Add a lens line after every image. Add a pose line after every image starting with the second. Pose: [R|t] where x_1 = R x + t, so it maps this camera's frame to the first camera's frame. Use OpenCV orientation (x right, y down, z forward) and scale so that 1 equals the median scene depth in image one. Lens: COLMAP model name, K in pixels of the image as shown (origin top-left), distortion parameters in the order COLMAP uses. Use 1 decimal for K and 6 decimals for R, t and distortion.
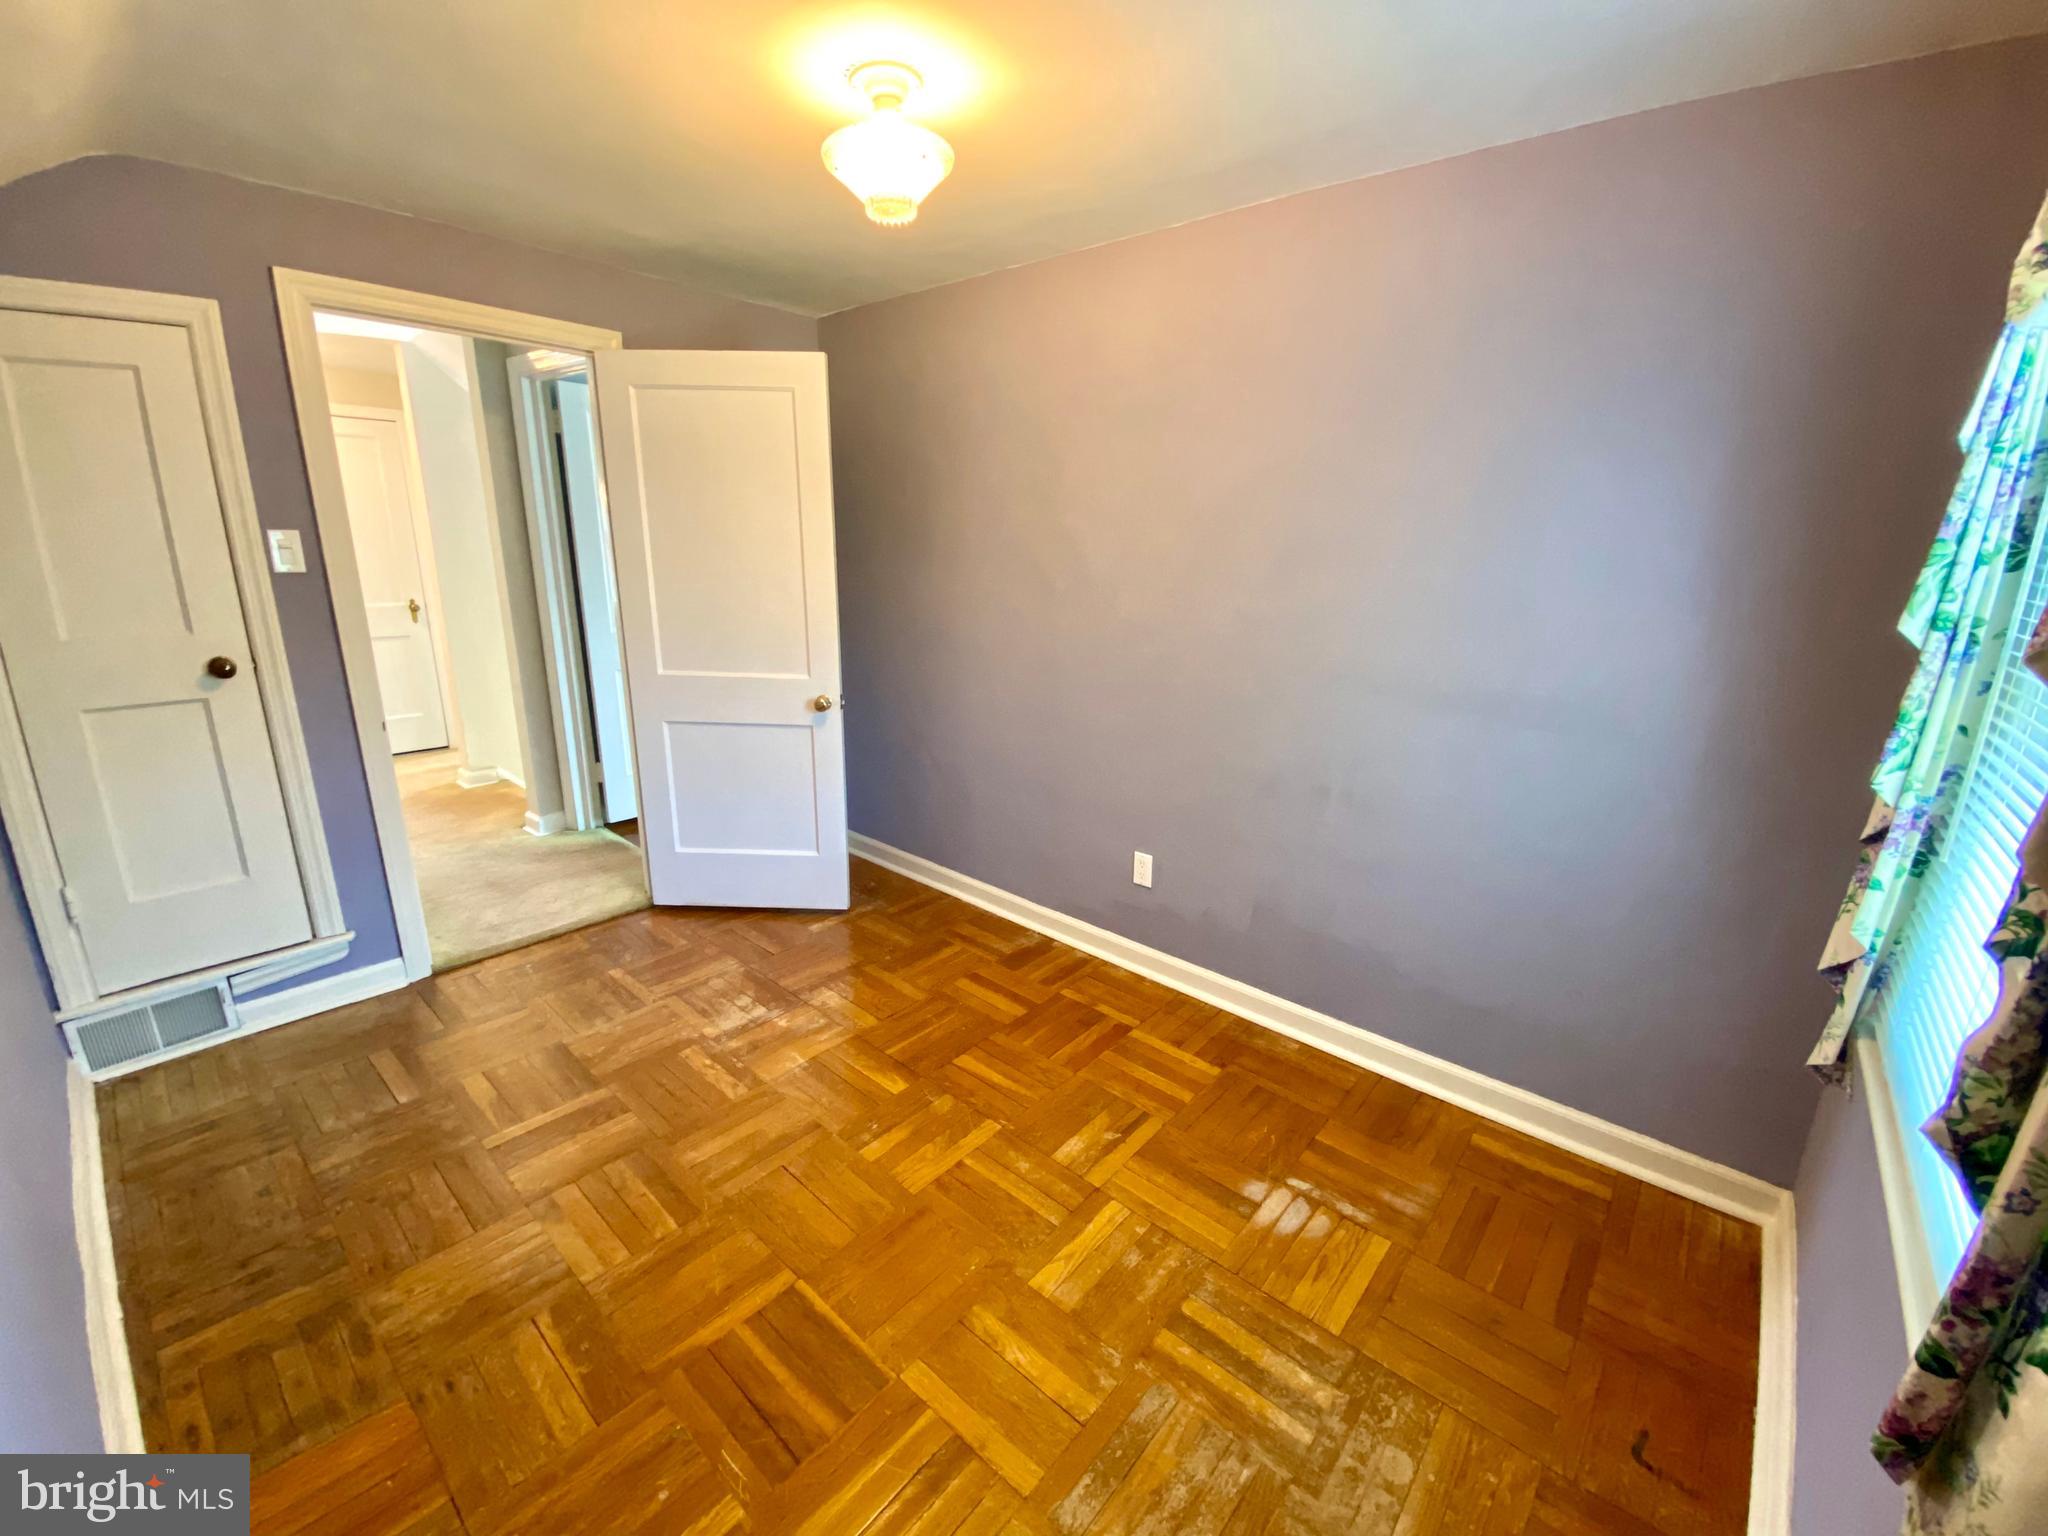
lens RADIAL K [[835.4, 0, 1023.4], [0, 835.4, 767.0], [0, 0, 1]] dist [-0.006204, -0.007484]
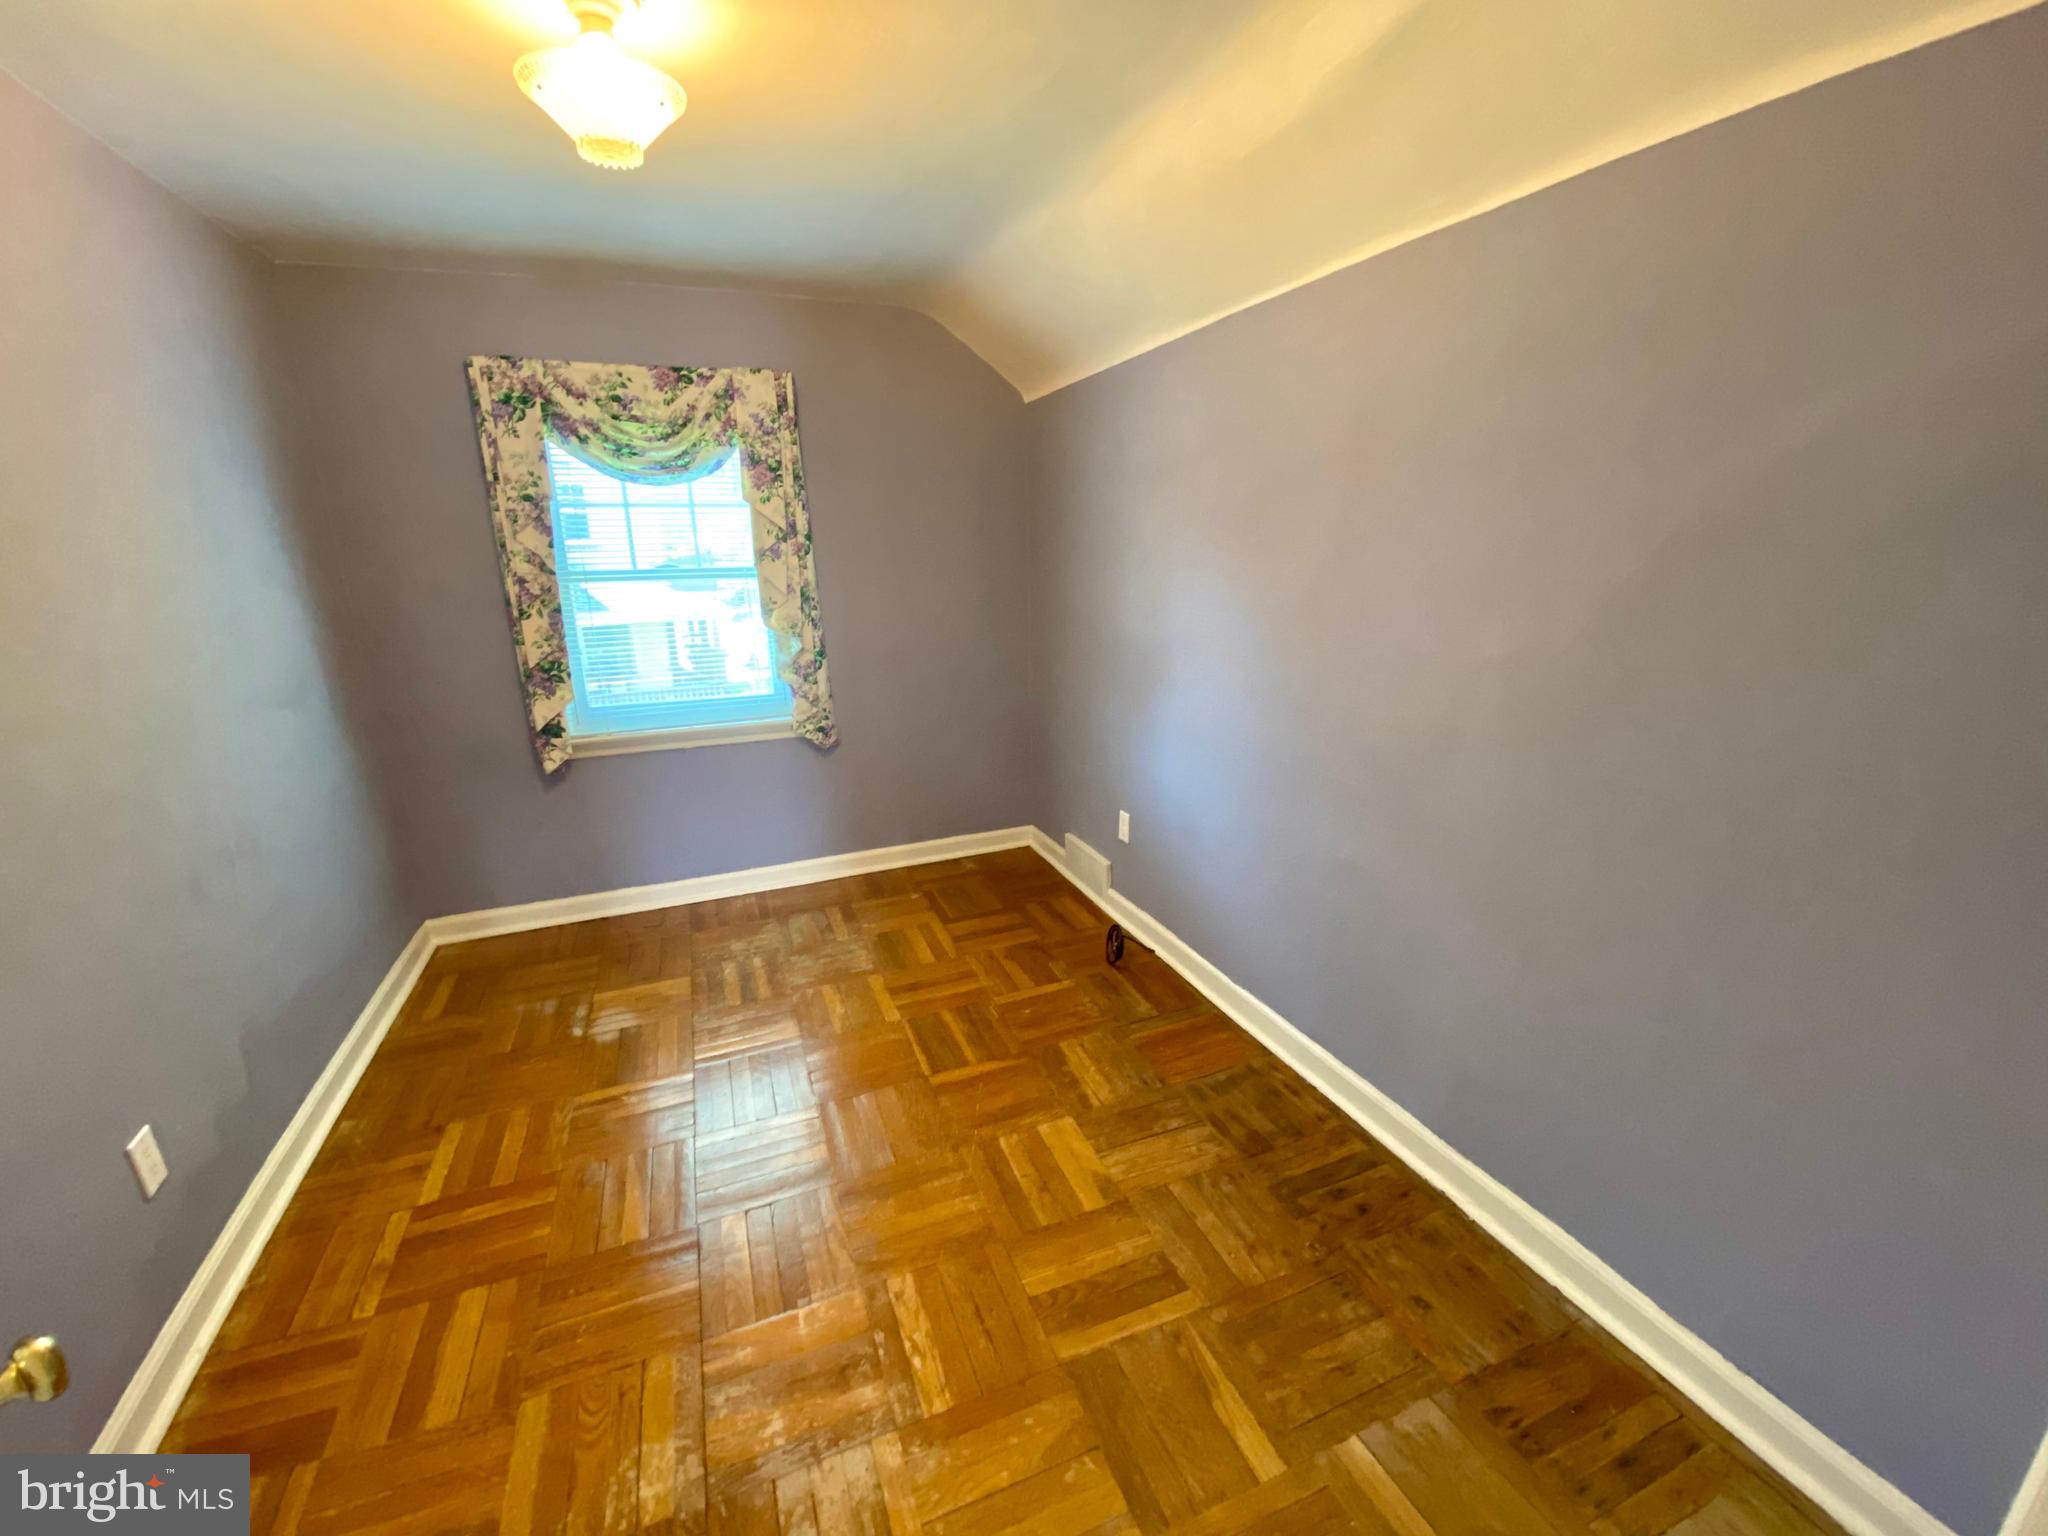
lens RADIAL K [[835.4, 0, 1028.6], [0, 835.4, 766.9], [0, 0, 1]] dist [-0.006204, -0.007484]
pose [[-0.894877, -0.123258, 0.428956, -0.838734], [0.118994, 0.860429, 0.495482, -0.436022], [-0.430158, 0.494439, -0.755311, 1.517380]]
